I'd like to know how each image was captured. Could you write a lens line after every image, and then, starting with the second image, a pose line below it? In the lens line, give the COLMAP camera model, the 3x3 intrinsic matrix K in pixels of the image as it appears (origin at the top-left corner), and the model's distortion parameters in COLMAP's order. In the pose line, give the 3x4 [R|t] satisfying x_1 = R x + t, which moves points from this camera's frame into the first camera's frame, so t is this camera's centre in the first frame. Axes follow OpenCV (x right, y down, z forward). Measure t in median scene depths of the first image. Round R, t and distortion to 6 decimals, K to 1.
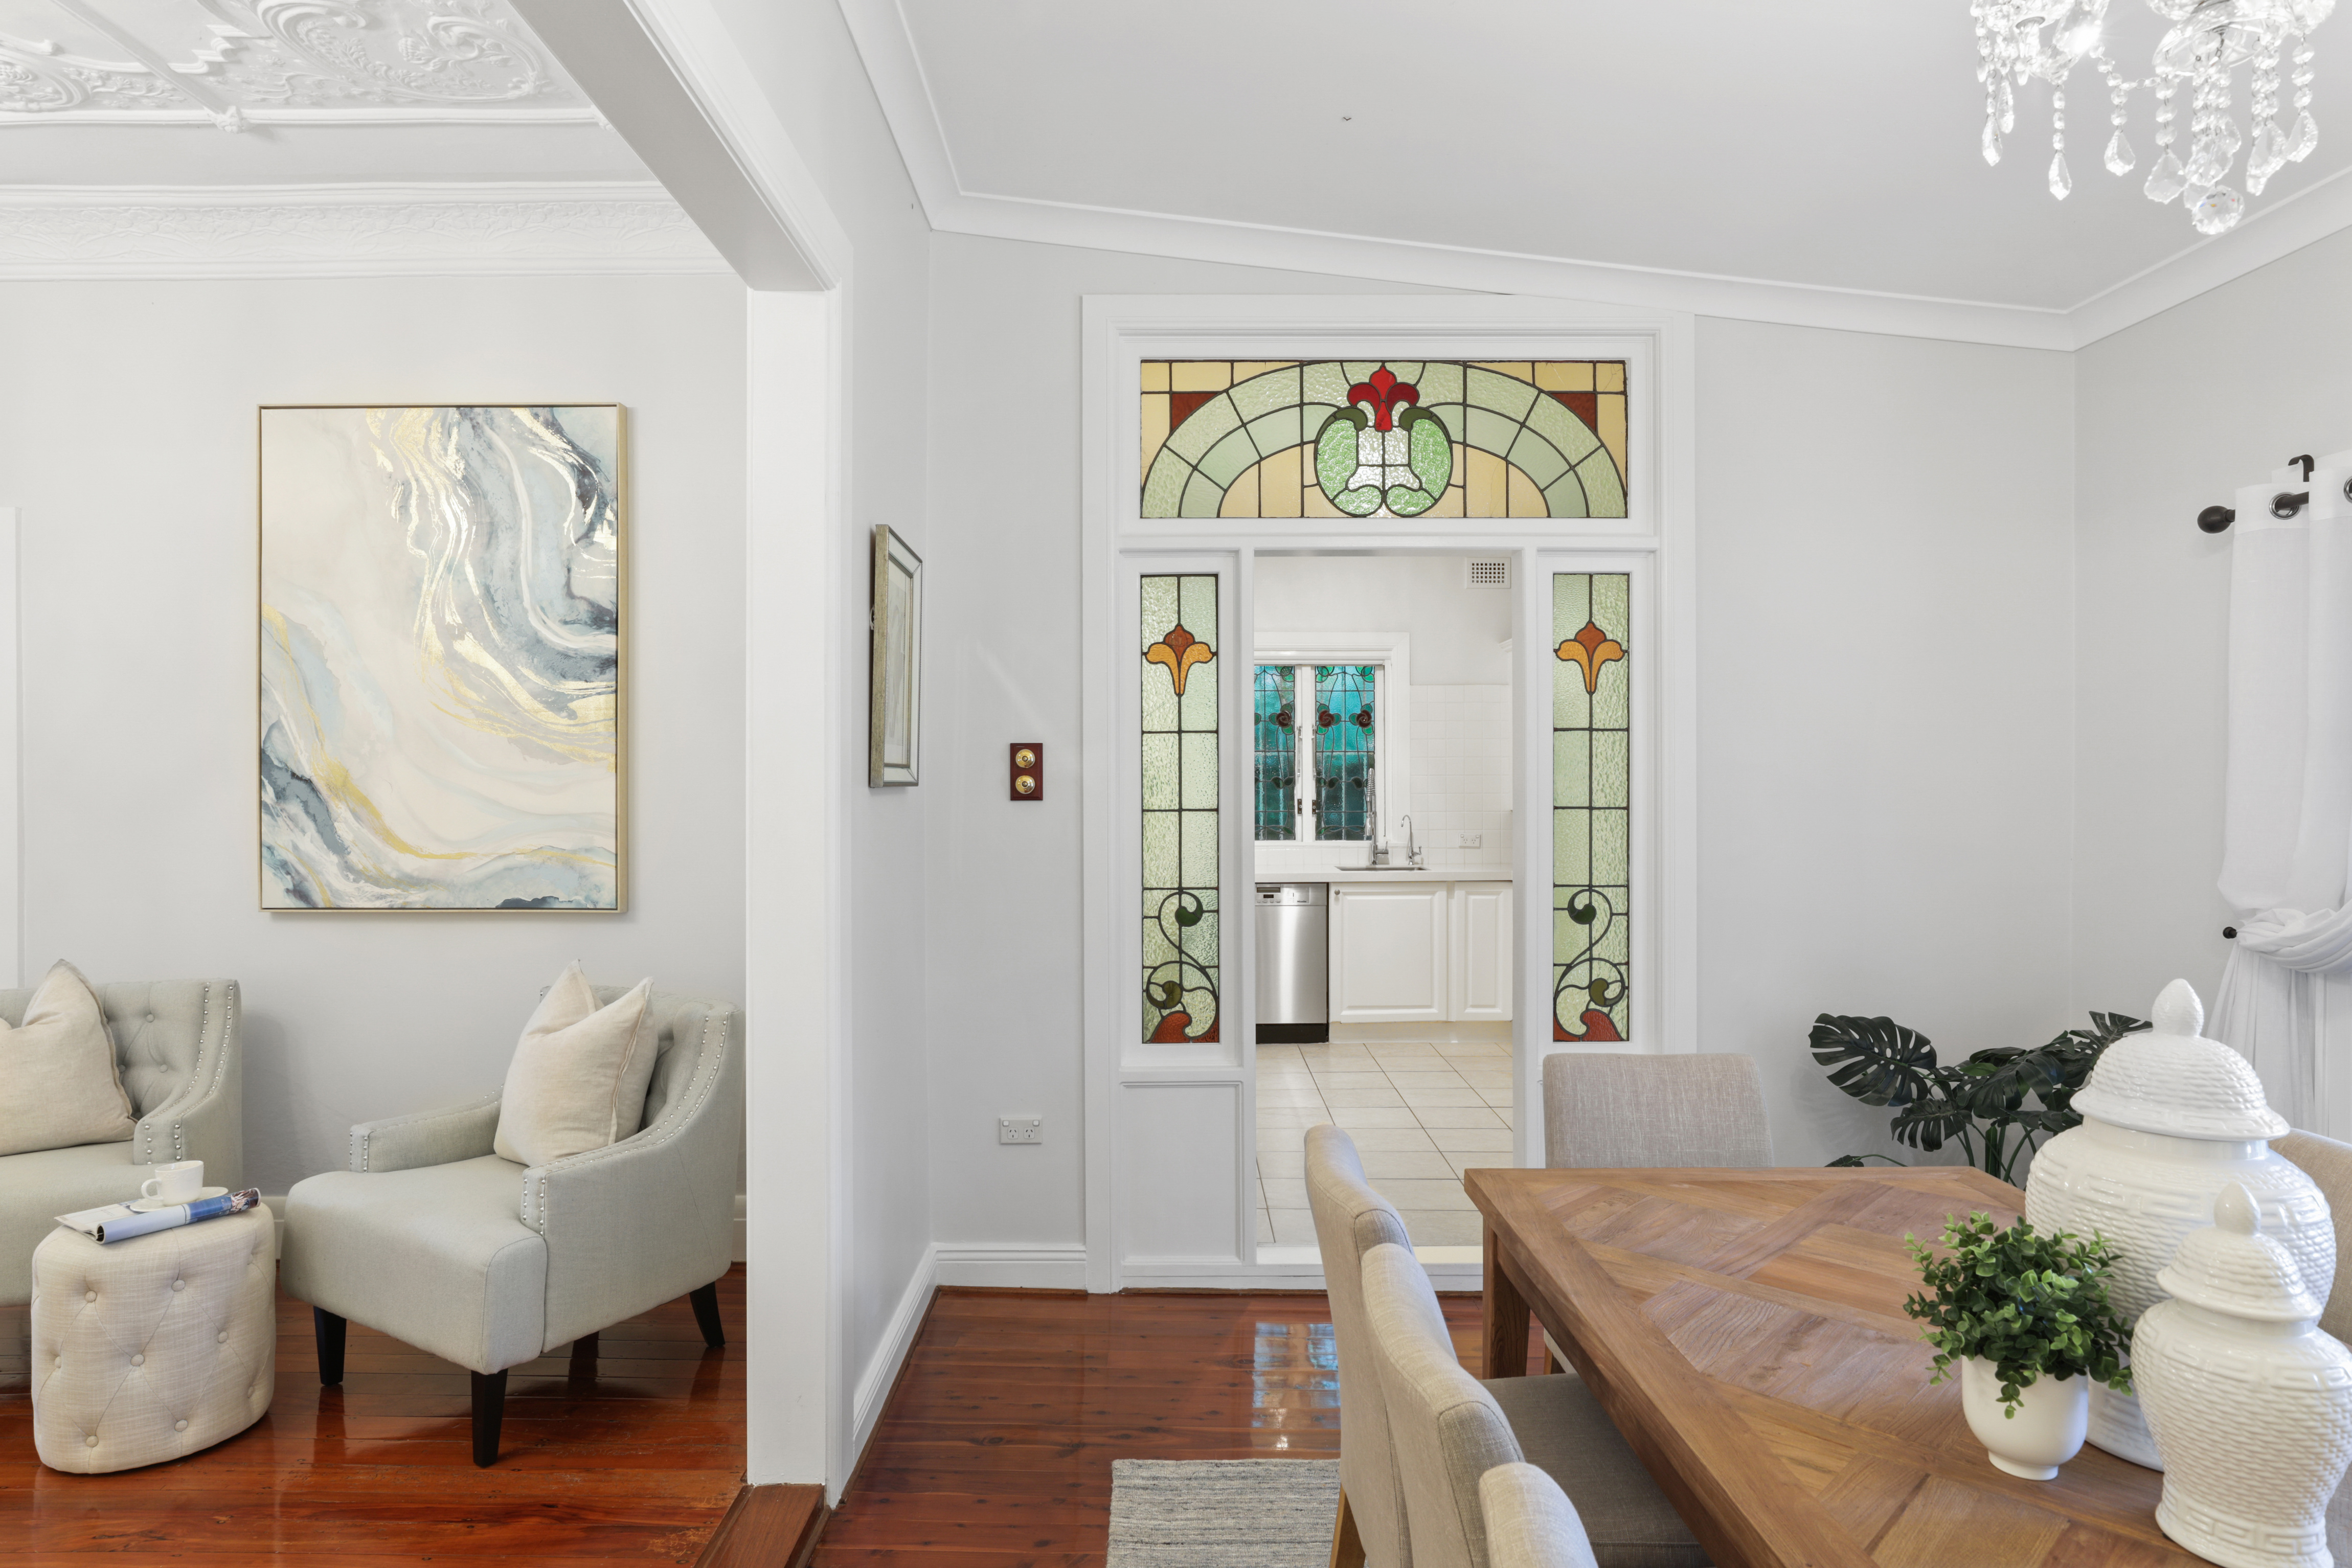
lens RADIAL K [[1363.6, 0, 1176.0], [0, 1363.6, 784.0], [0, 0, 1]] dist [0.000551, 0.000887]
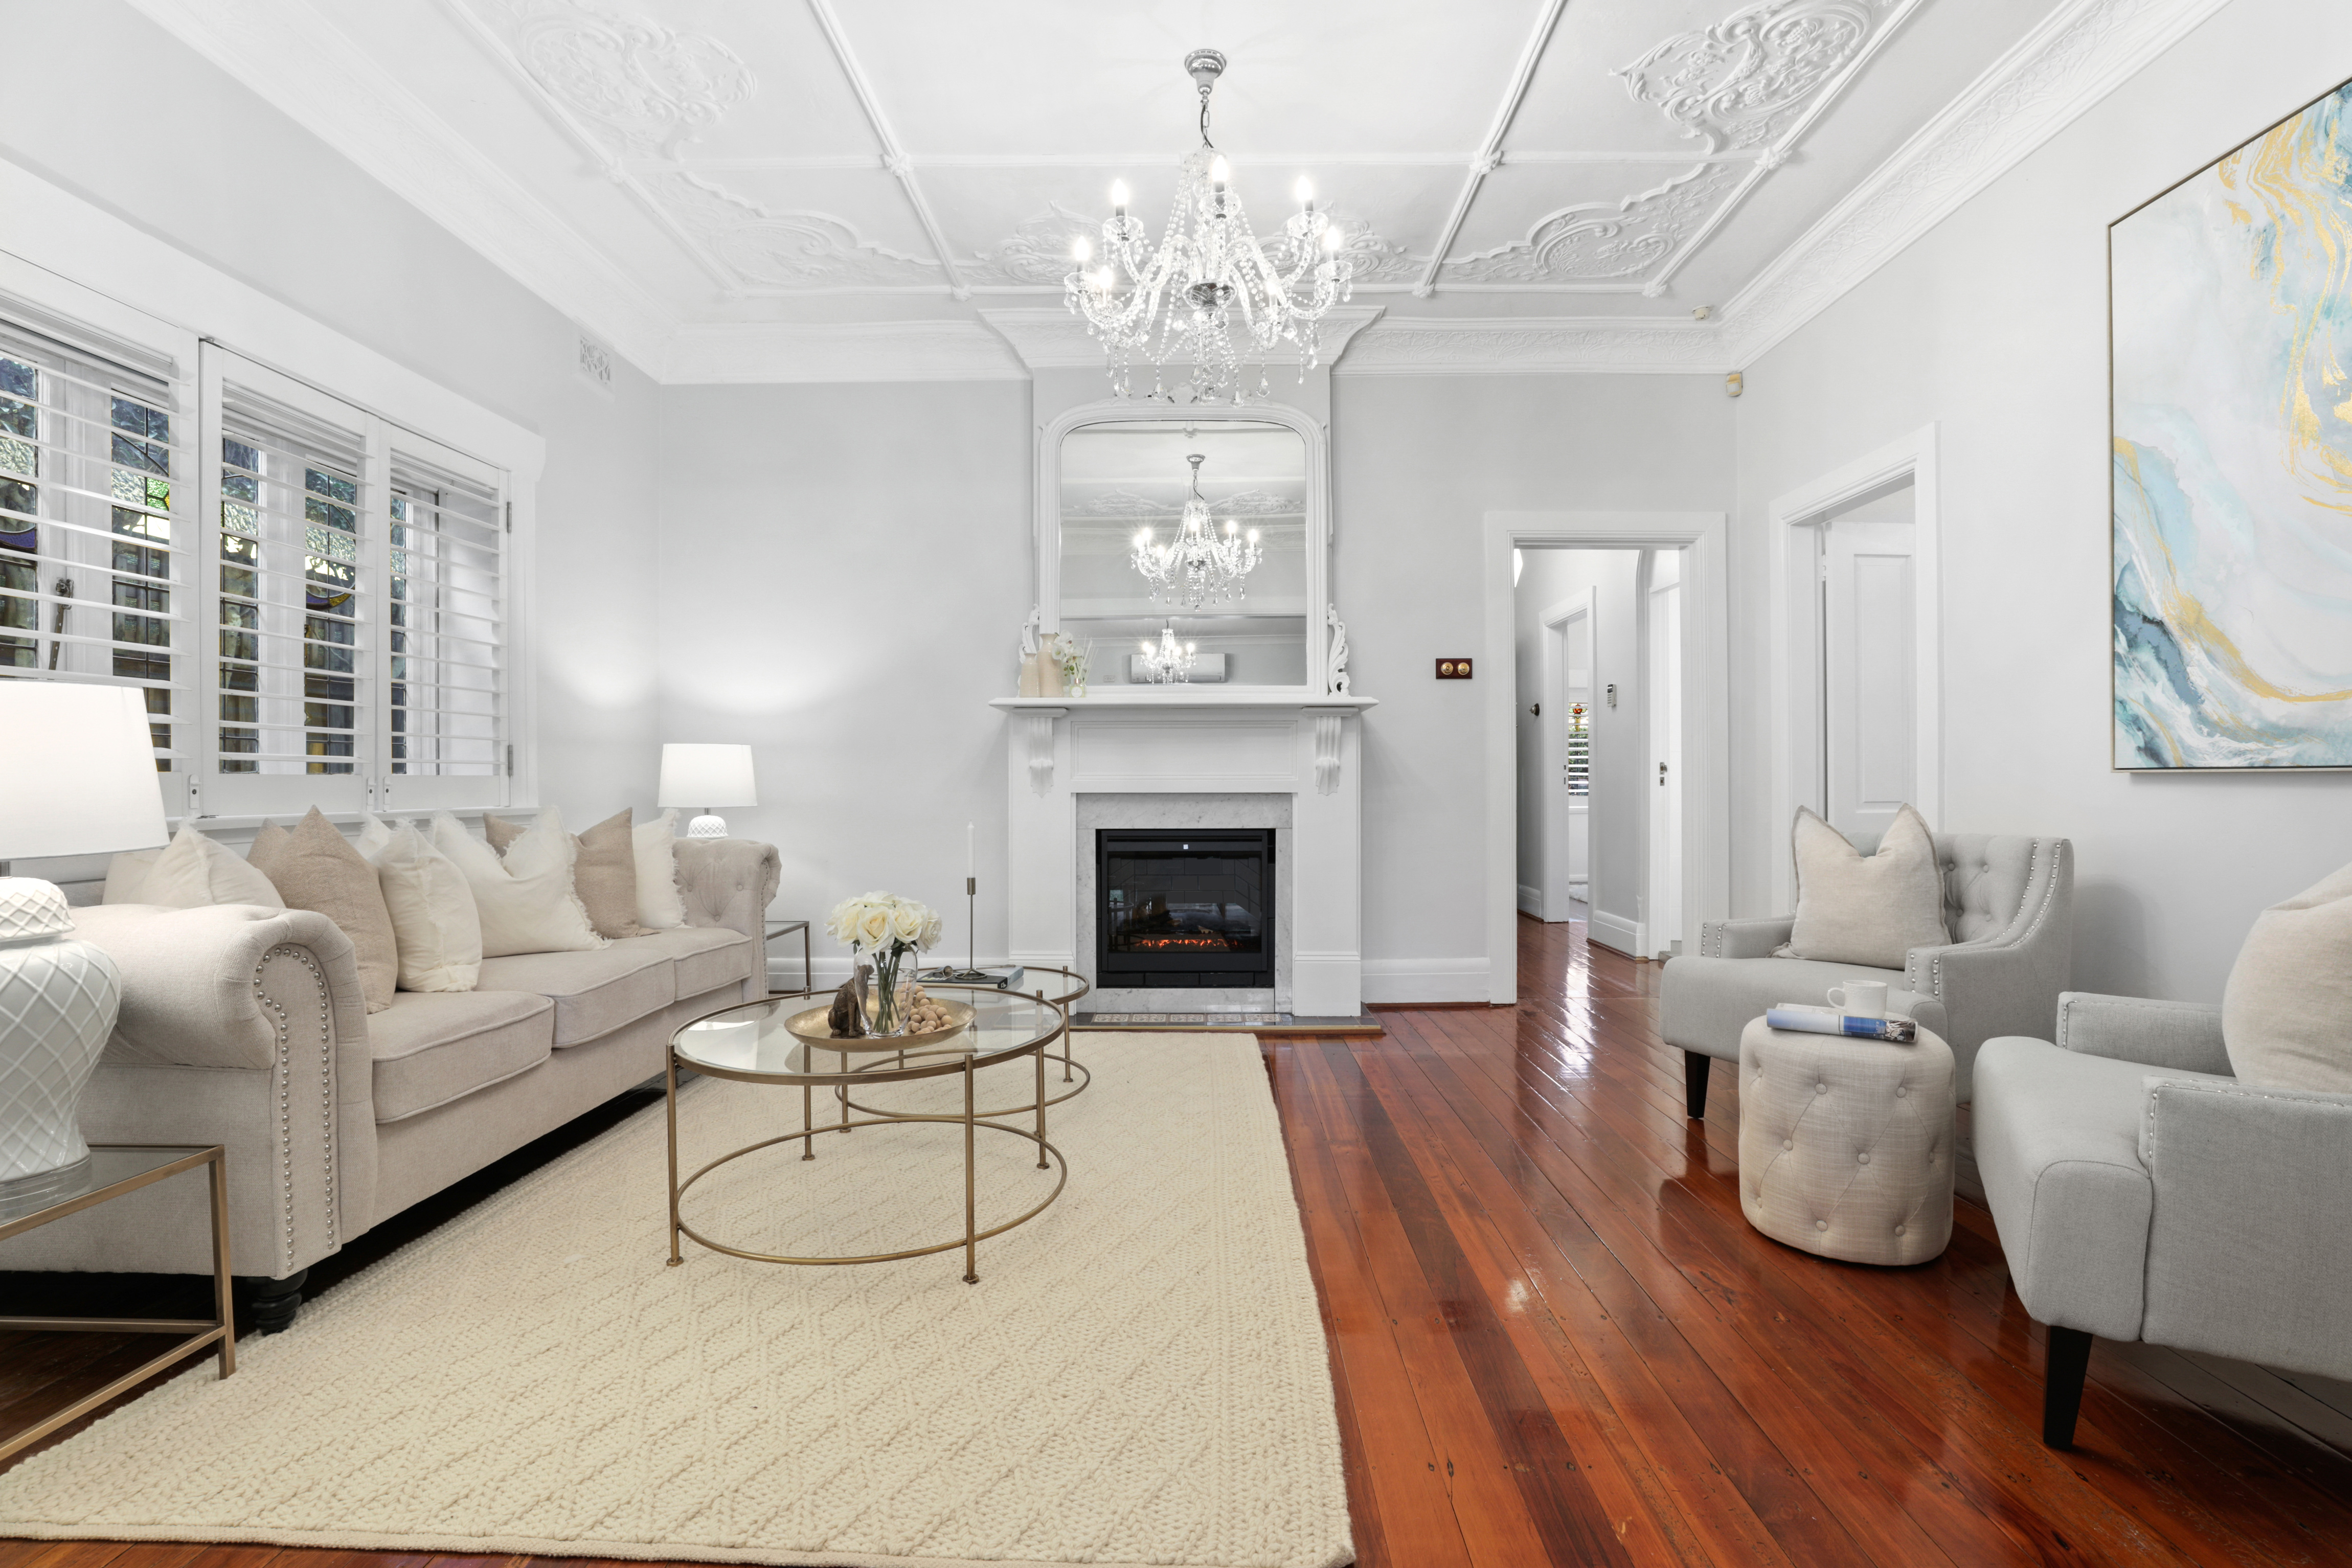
lens RADIAL K [[1080.0, 0, 1176.0], [0, 1080.0, 784.0], [0, 0, 1]] dist [-0.034753, 0.009166]
pose [[-0.019150, 0.002803, -0.999813, 0.052588], [0.003238, 0.999991, 0.002742, 0.097336], [0.999811, -0.003185, -0.019159, 0.382211]]
